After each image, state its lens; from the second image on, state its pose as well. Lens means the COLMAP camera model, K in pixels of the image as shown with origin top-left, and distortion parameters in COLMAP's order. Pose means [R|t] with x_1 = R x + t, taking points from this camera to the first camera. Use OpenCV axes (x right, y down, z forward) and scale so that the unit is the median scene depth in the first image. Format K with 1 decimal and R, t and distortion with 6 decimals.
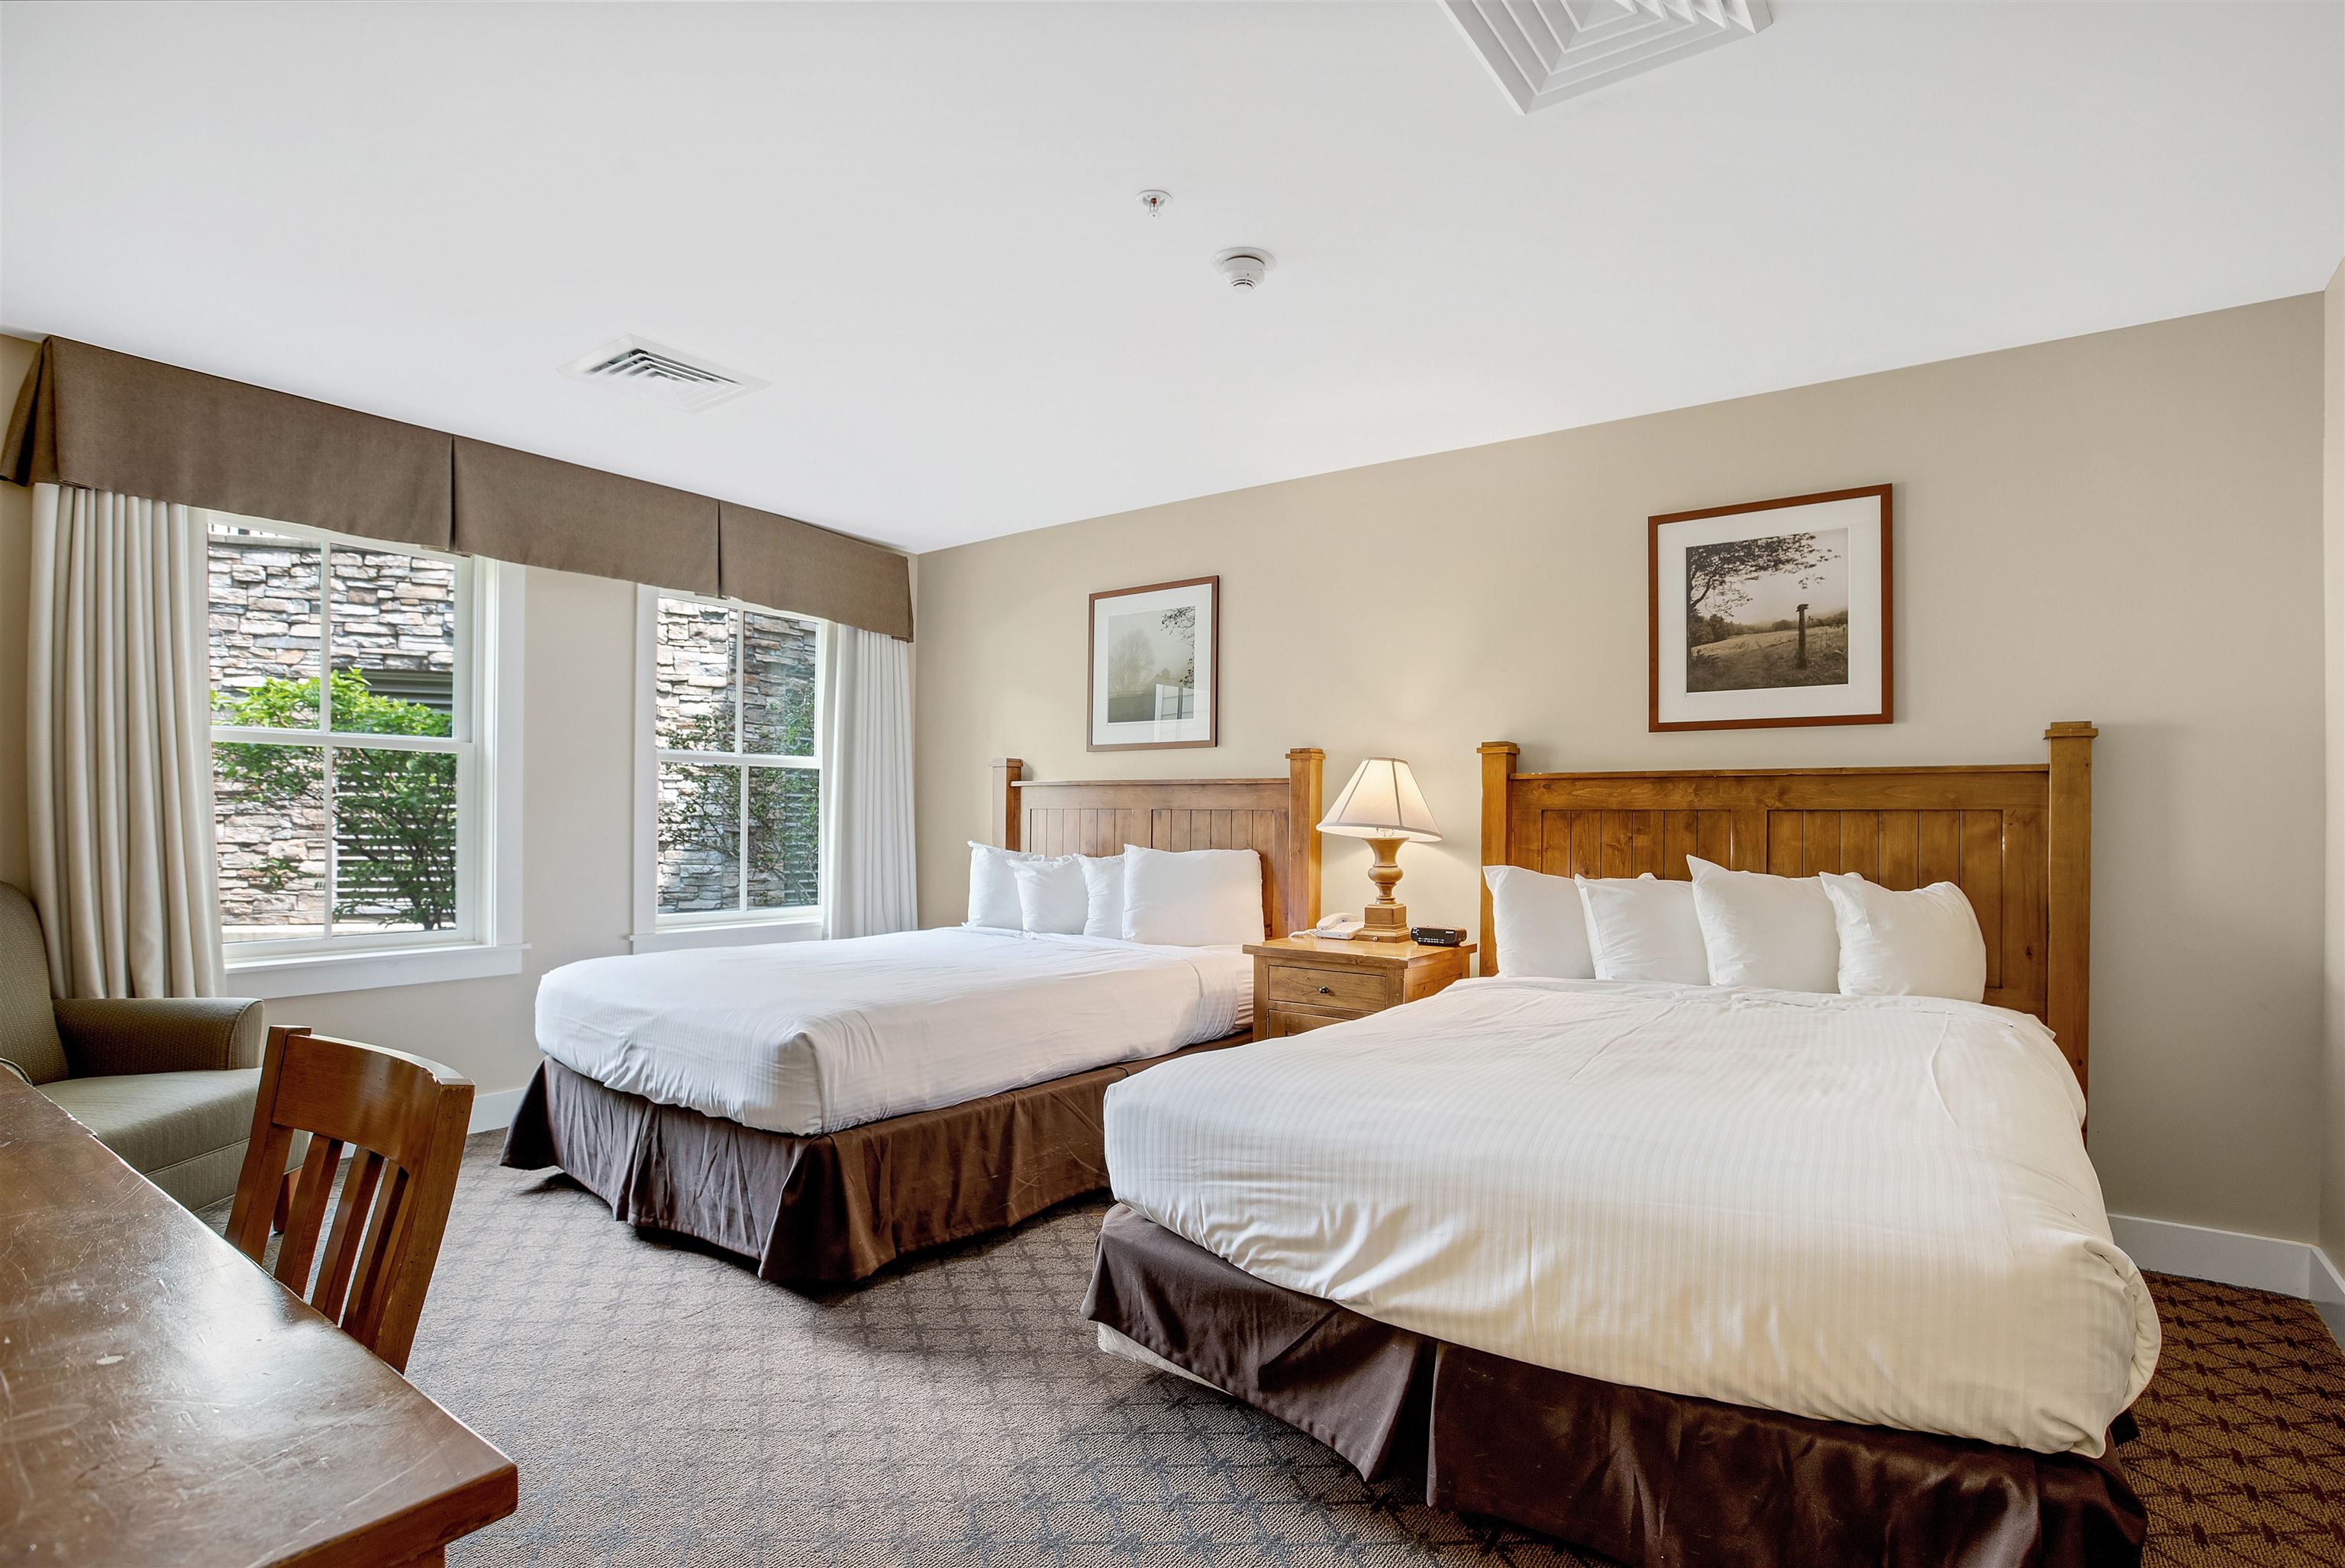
lens RADIAL K [[1144.7, 0, 1172.7], [0, 1144.7, 817.0], [0, 0, 1]] dist [-0.001048, -0.000046]
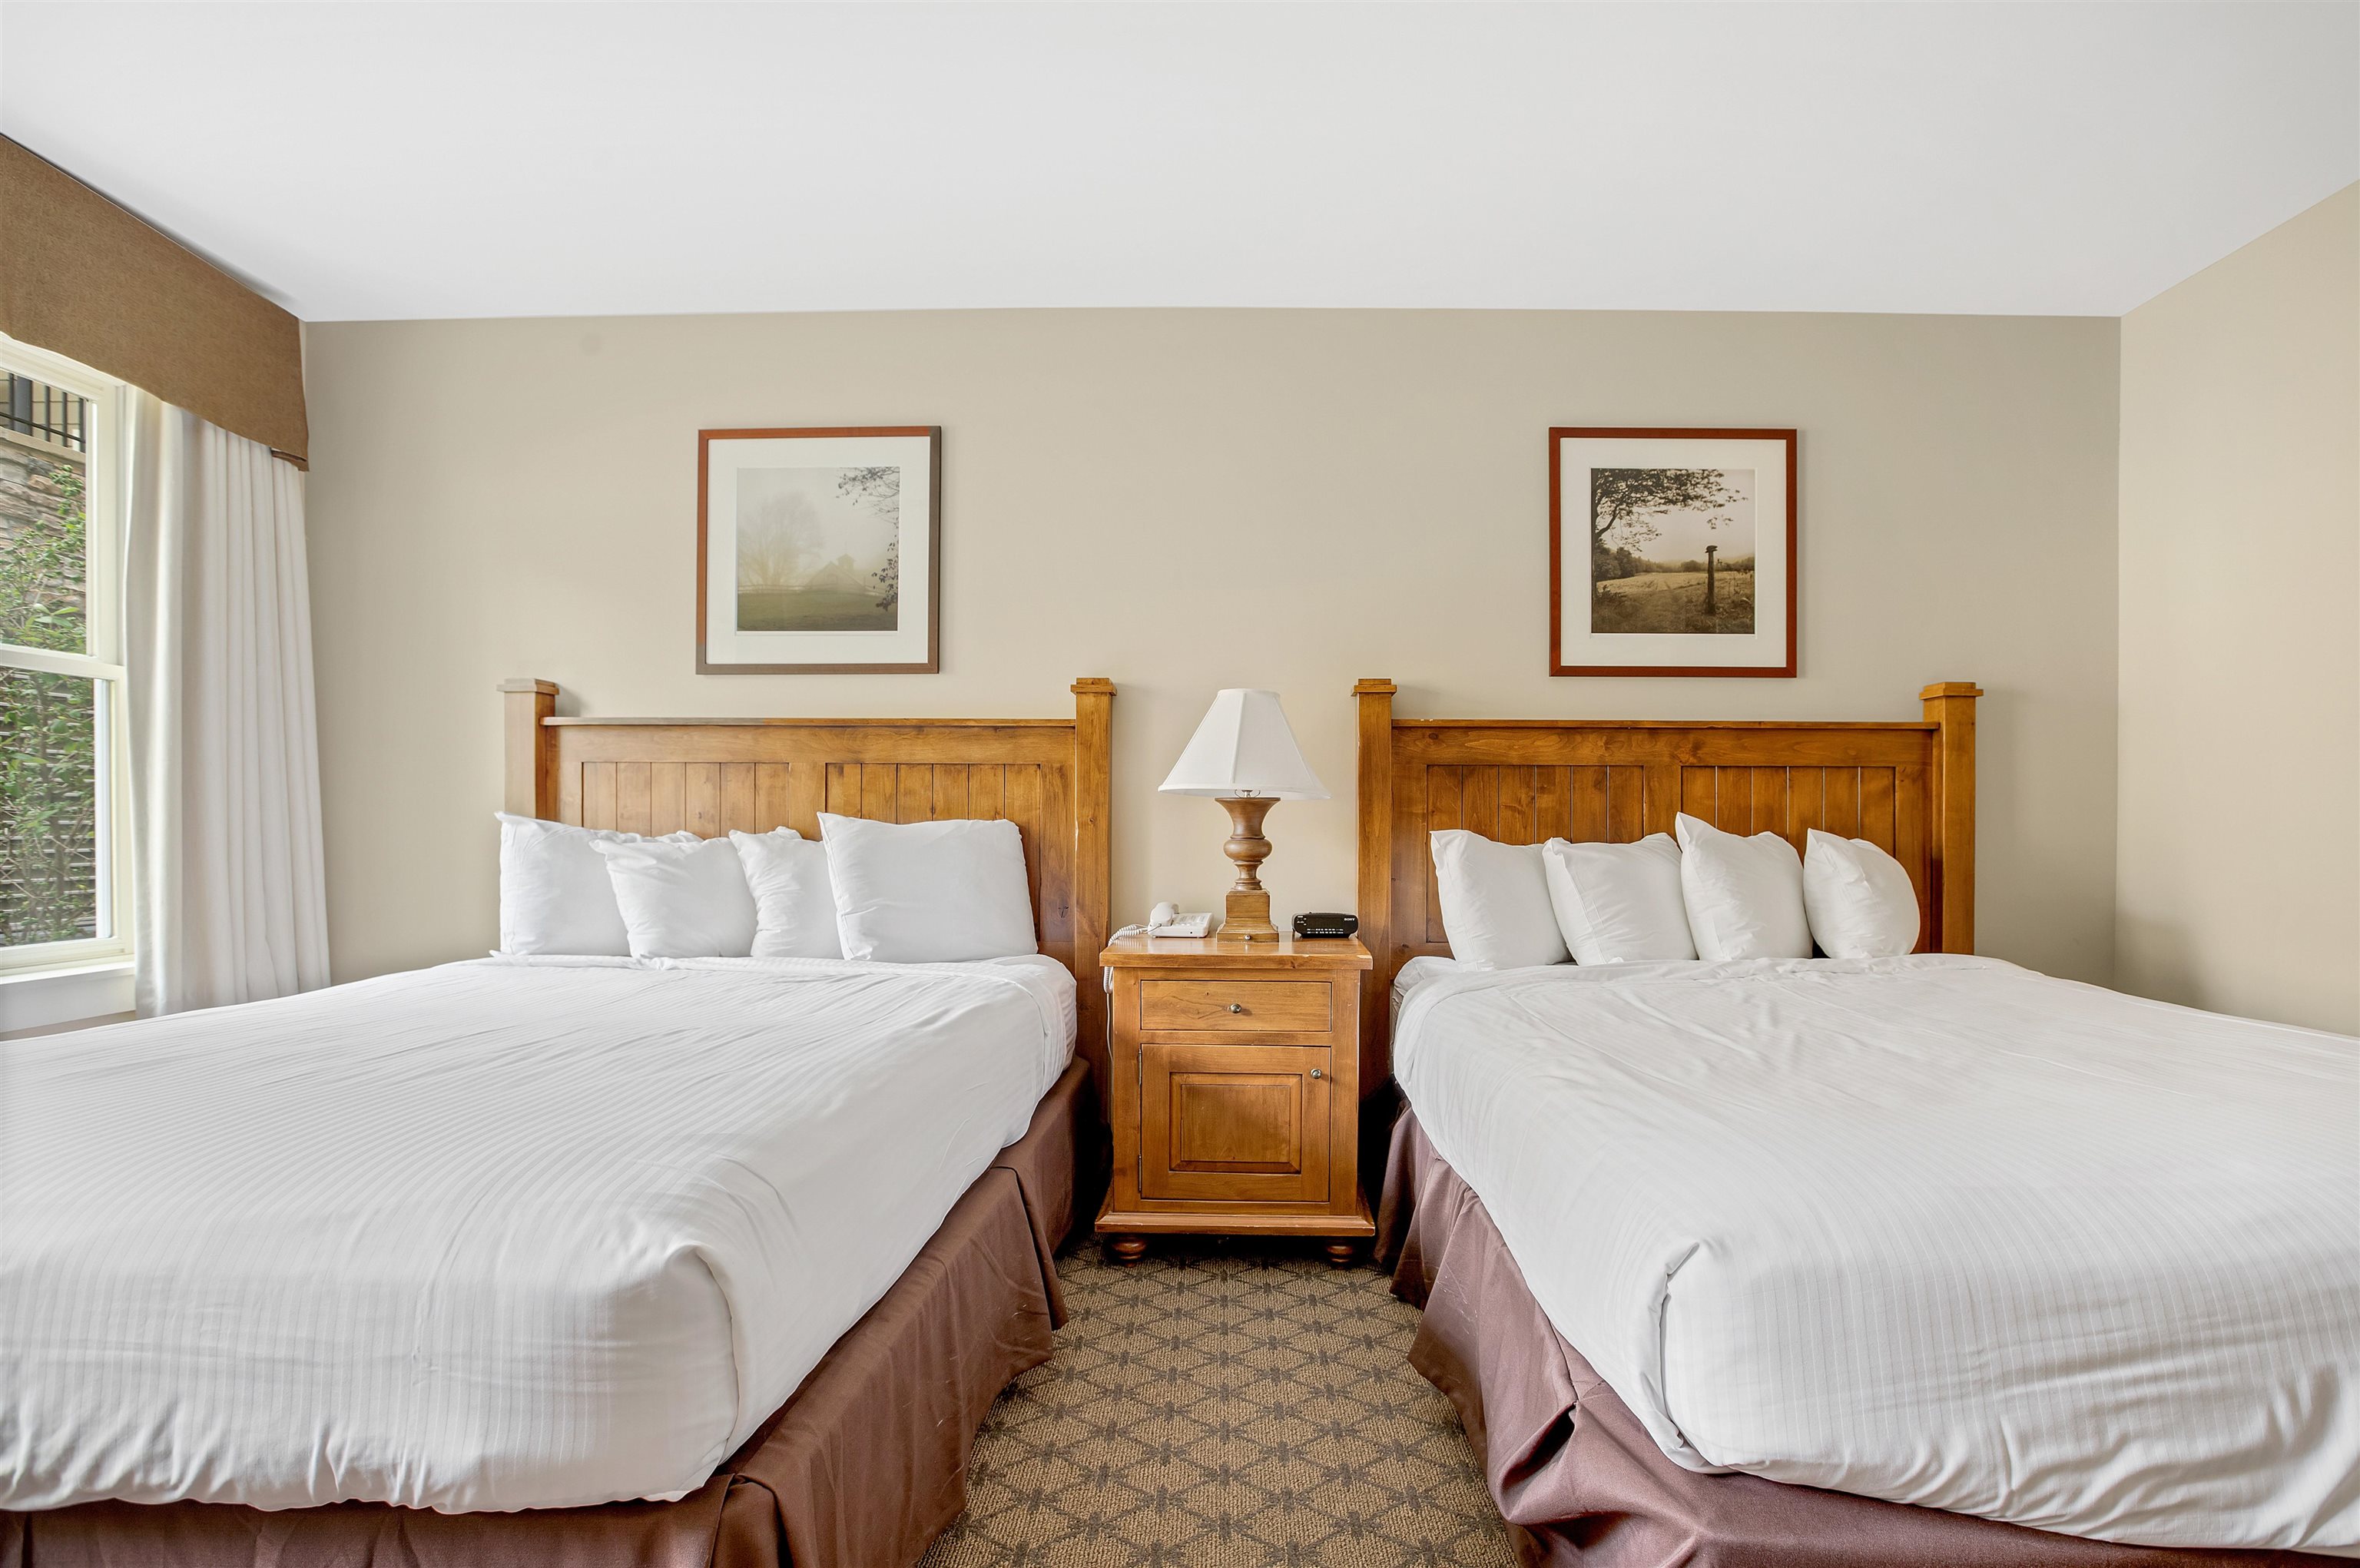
lens RADIAL K [[1155.6, 0, 1184.3], [0, 1155.6, 841.7], [0, 0, 1]] dist [-0.022182, 0.001223]
pose [[0.819552, -0.009815, 0.572921, -0.325529], [-0.001492, 0.999813, 0.019261, 0.036168], [-0.573003, -0.016640, 0.819384, 0.458371]]
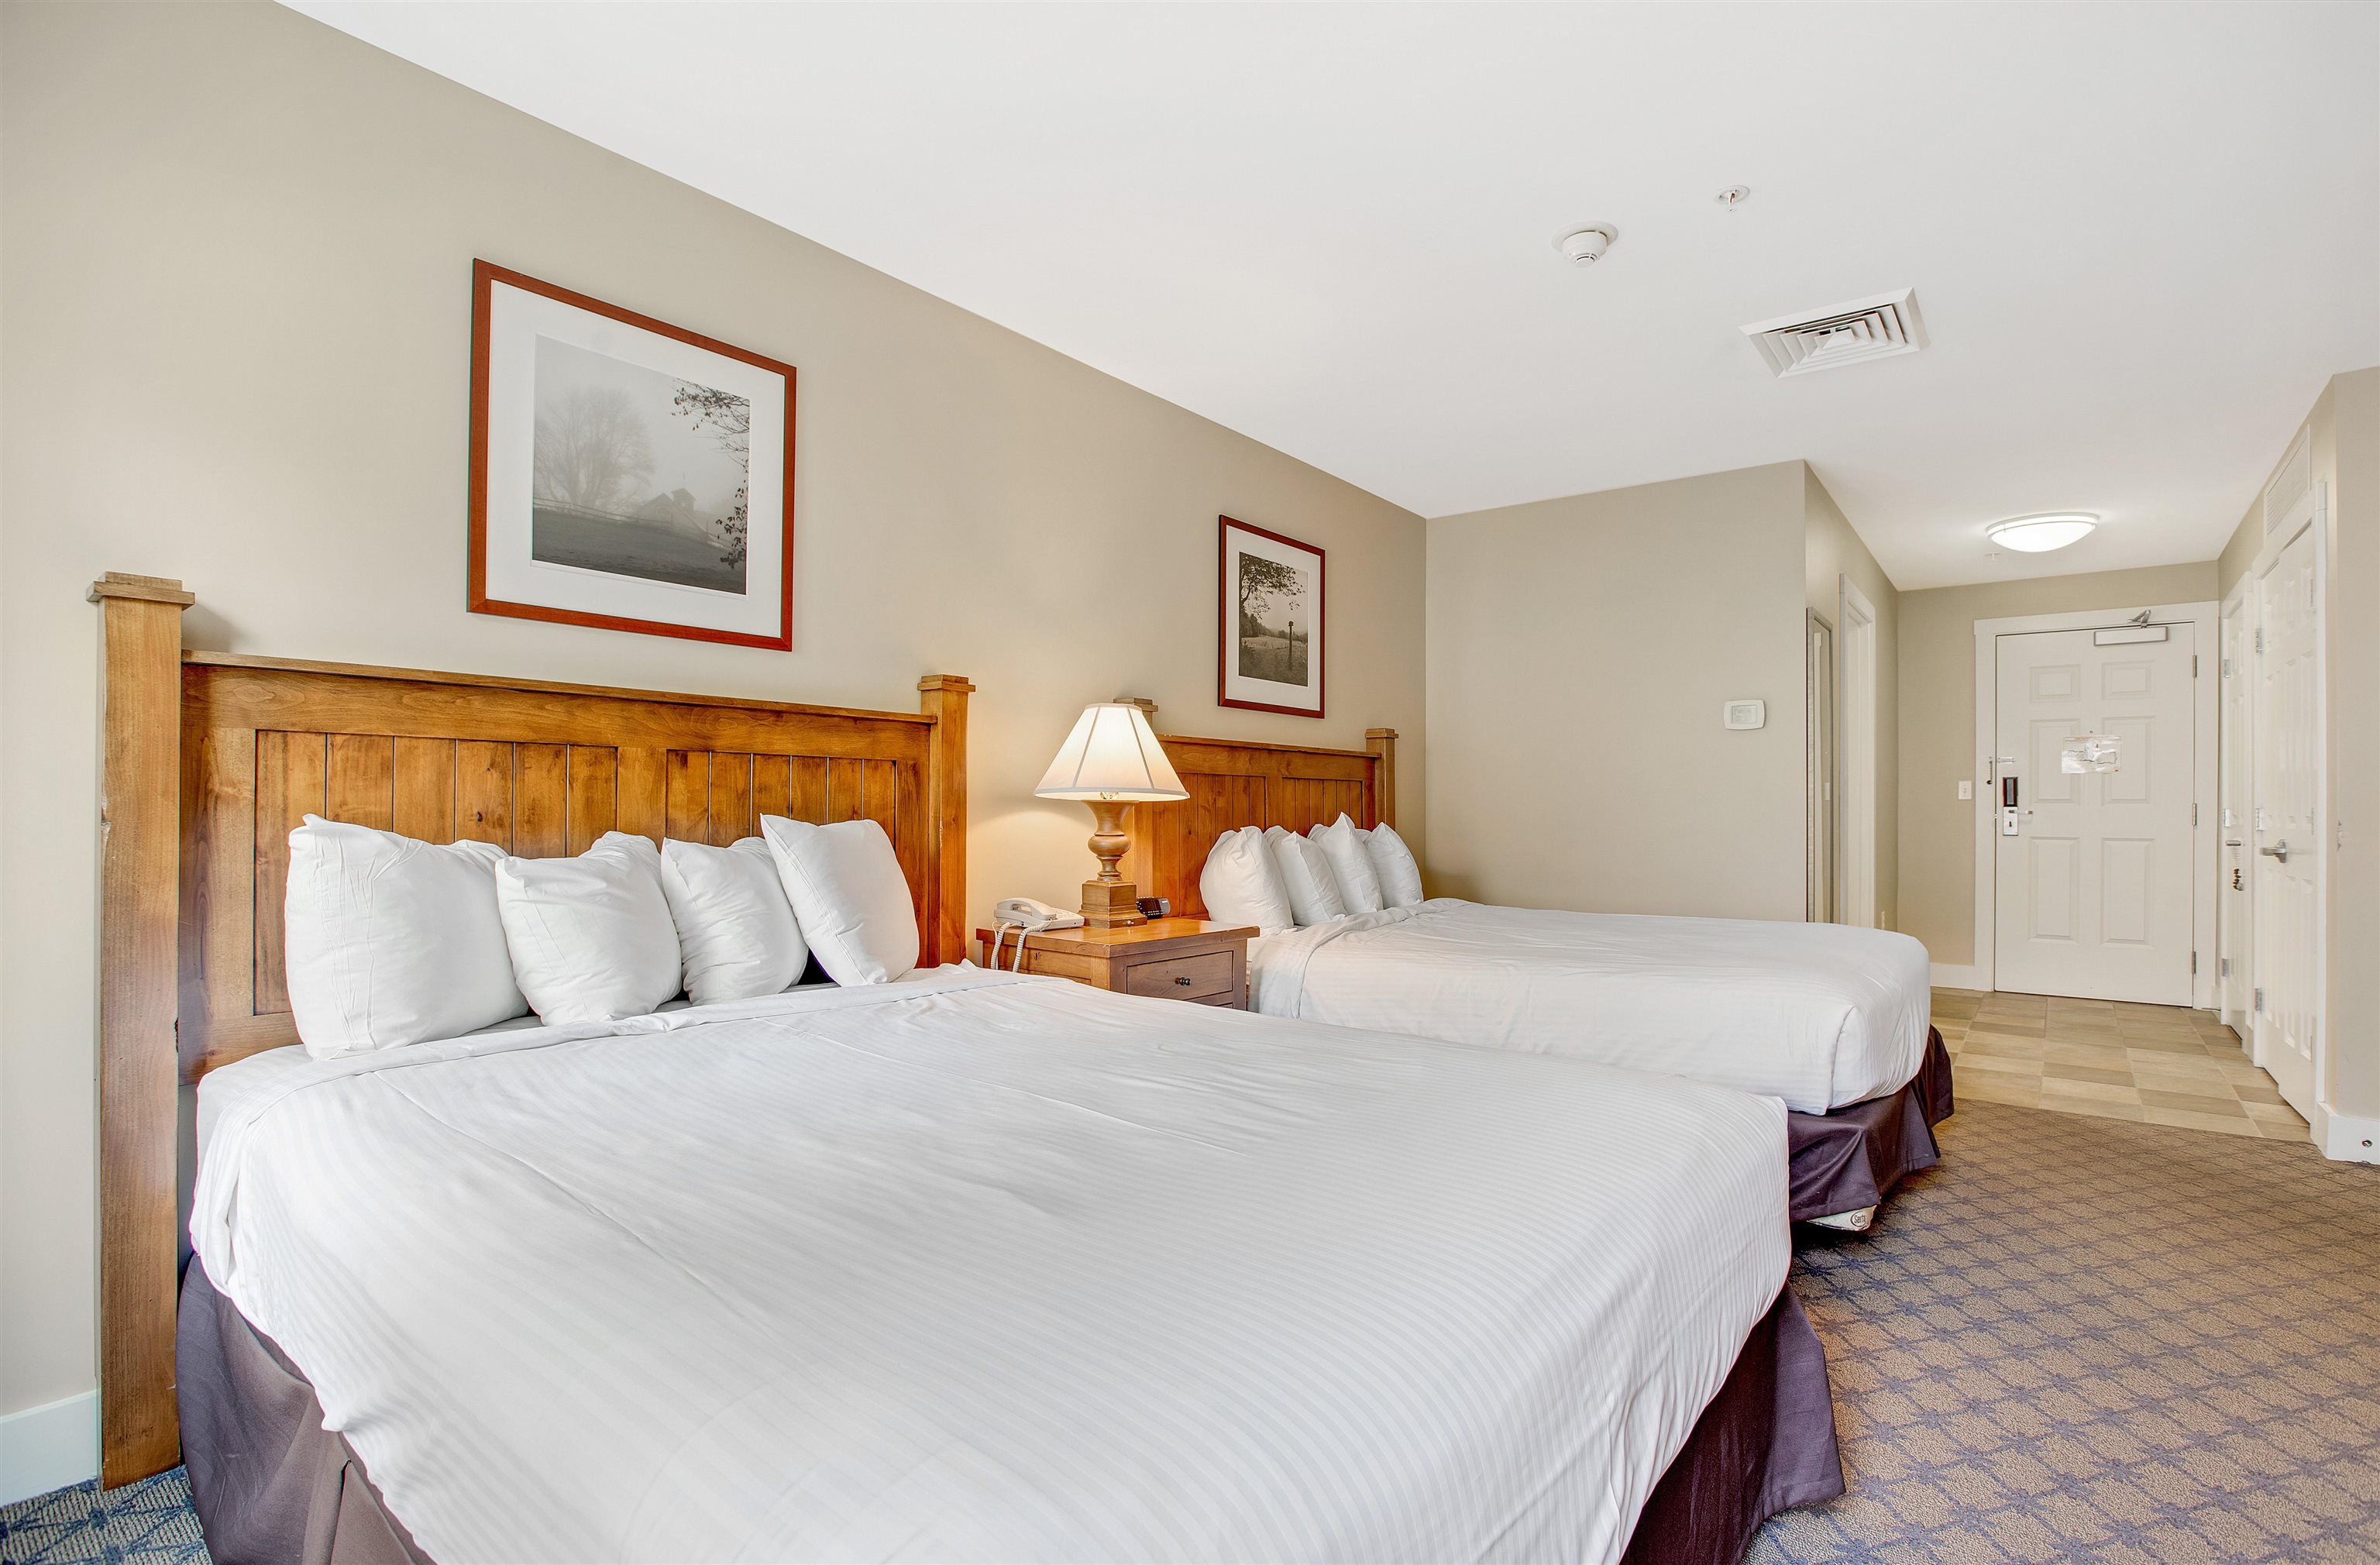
lens RADIAL K [[1191.5, 0, 1190.0], [0, 1191.5, 782.5], [0, 0, 1]] dist [0.014948, -0.000128]
pose [[0.015926, 0.010761, 0.999815, -0.787107], [-0.015204, 0.999829, -0.010519, 0.014760], [-0.999758, -0.015034, 0.016087, 1.049770]]
